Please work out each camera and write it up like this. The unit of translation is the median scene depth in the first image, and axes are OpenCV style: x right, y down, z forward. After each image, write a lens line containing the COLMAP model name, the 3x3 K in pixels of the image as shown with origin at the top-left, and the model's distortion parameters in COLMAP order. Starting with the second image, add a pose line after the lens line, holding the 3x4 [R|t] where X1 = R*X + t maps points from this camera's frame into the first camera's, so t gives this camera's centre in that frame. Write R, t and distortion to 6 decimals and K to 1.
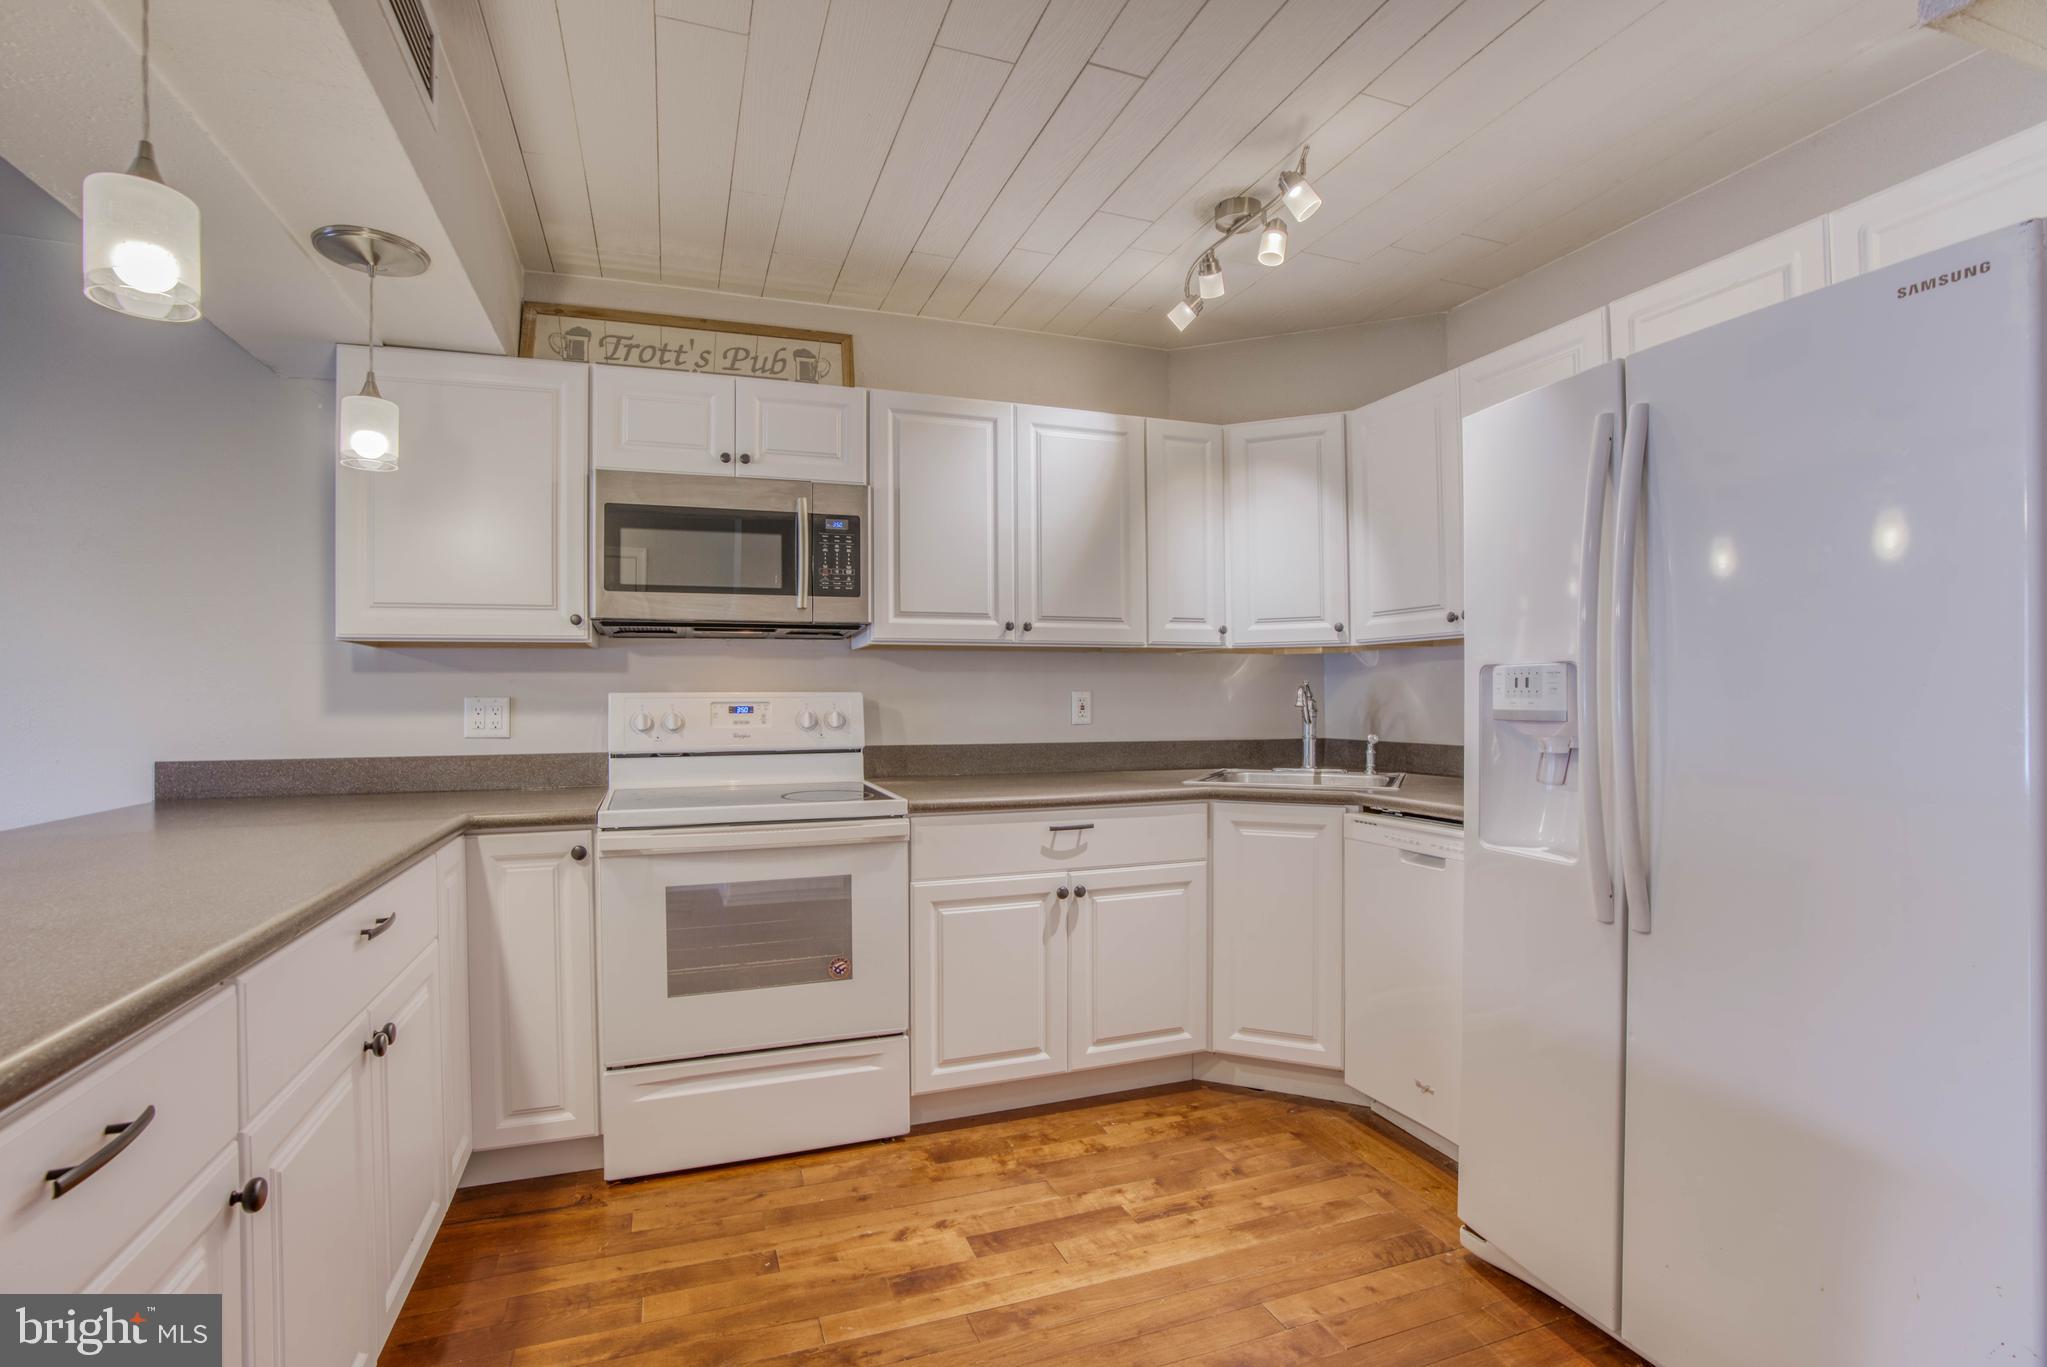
lens RADIAL K [[953.2, 0, 998.1], [0, 953.2, 692.9], [0, 0, 1]] dist [-0.064544, 0.025324]
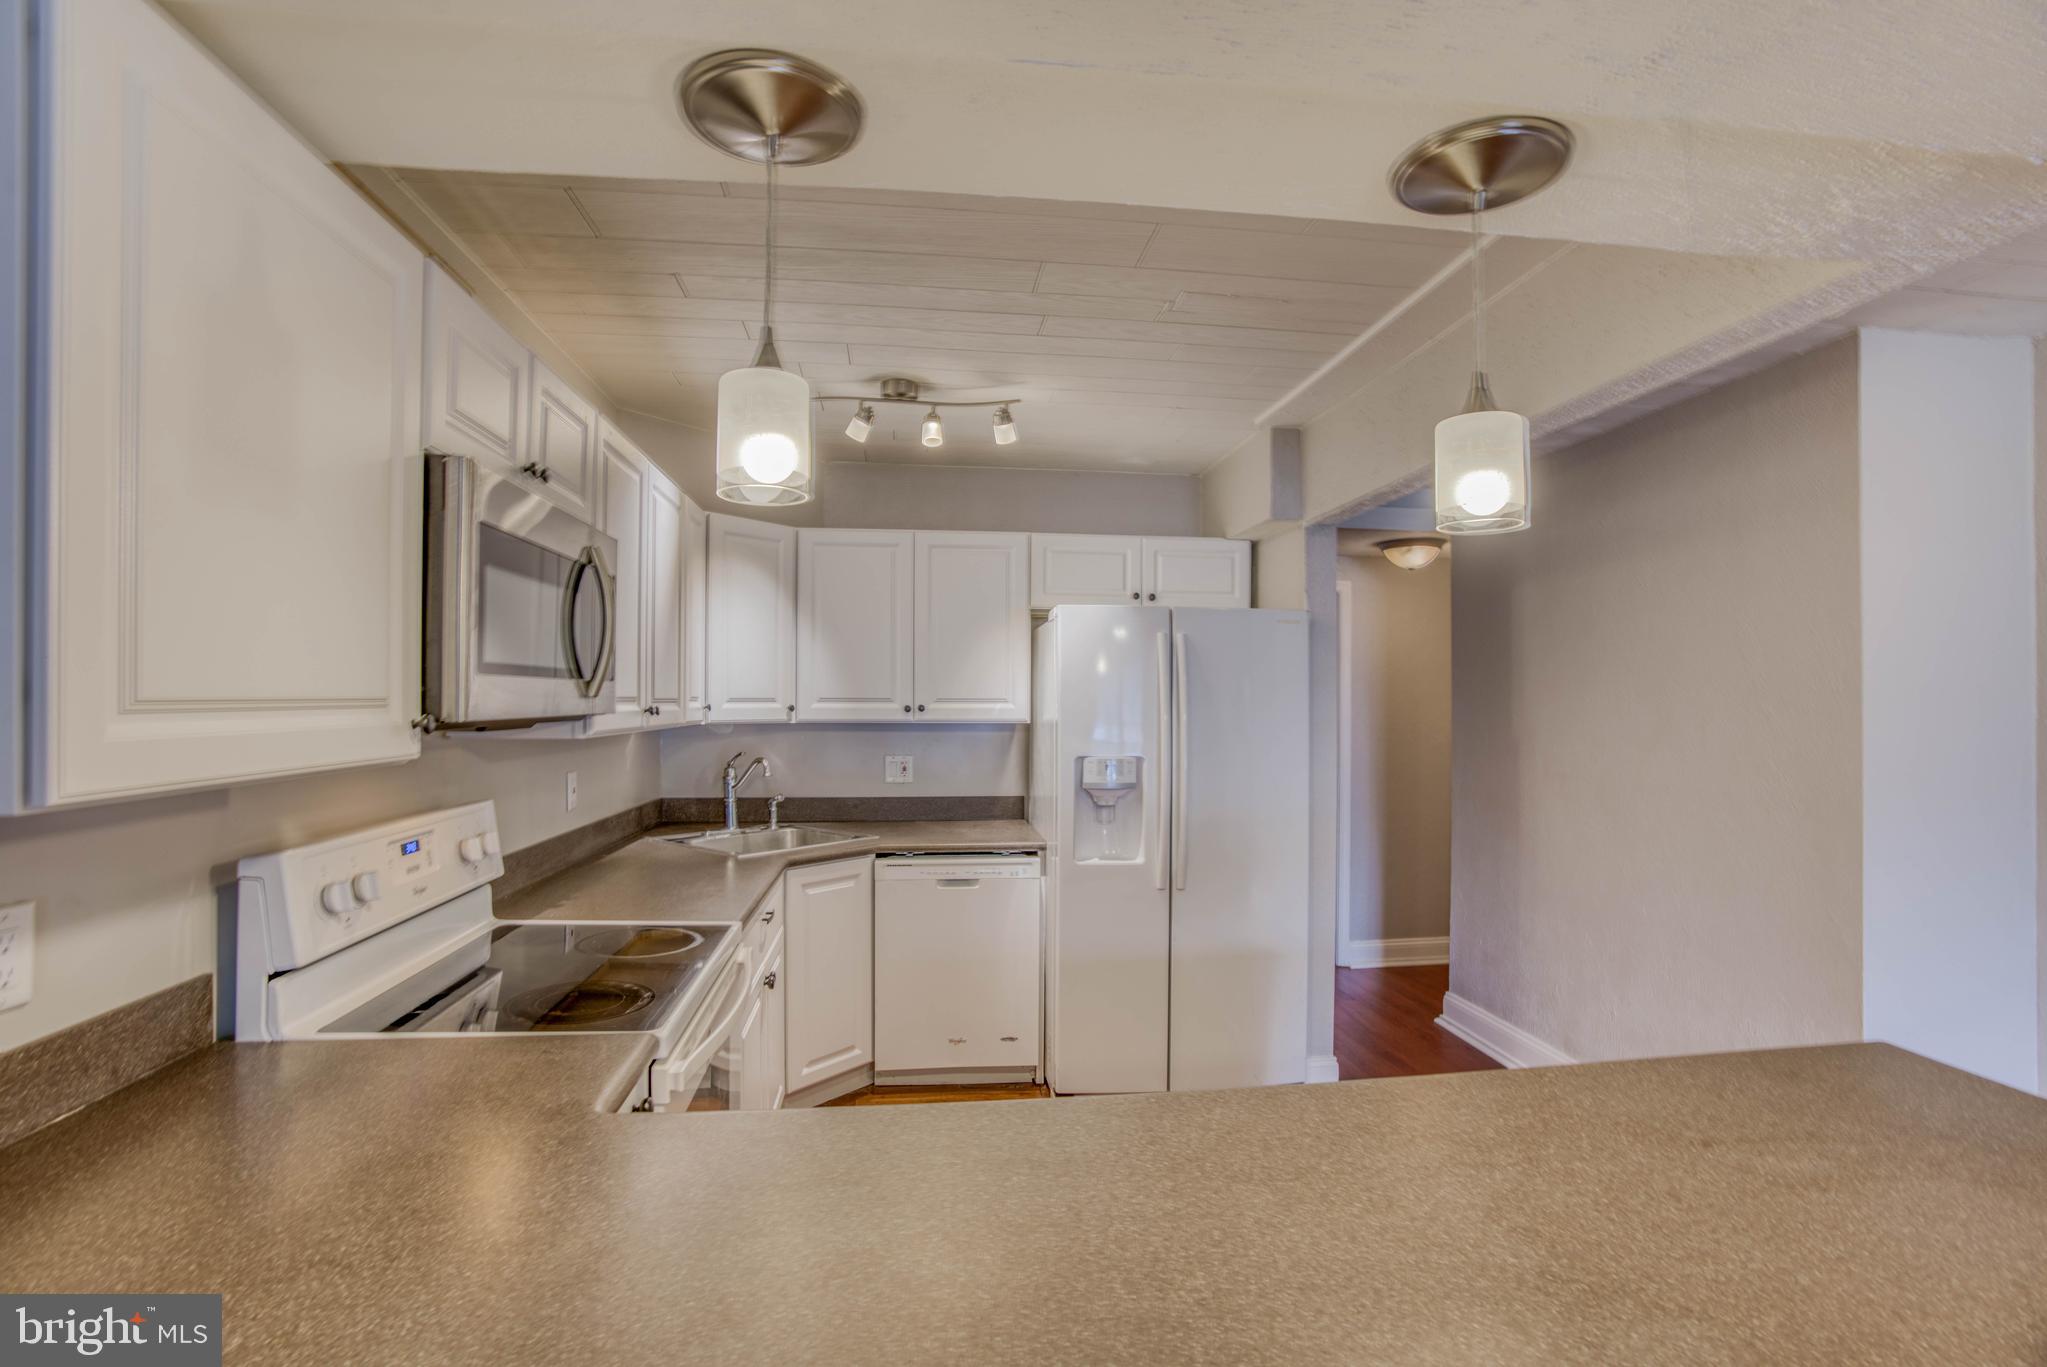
lens RADIAL K [[945.5, 0, 1014.3], [0, 945.5, 677.1], [0, 0, 1]] dist [-0.072803, 0.025473]
pose [[0.217380, 0.029682, 0.975636, -0.820753], [-0.011949, 0.999544, -0.027747, -0.087173], [-0.976014, -0.005627, 0.217635, 0.514403]]
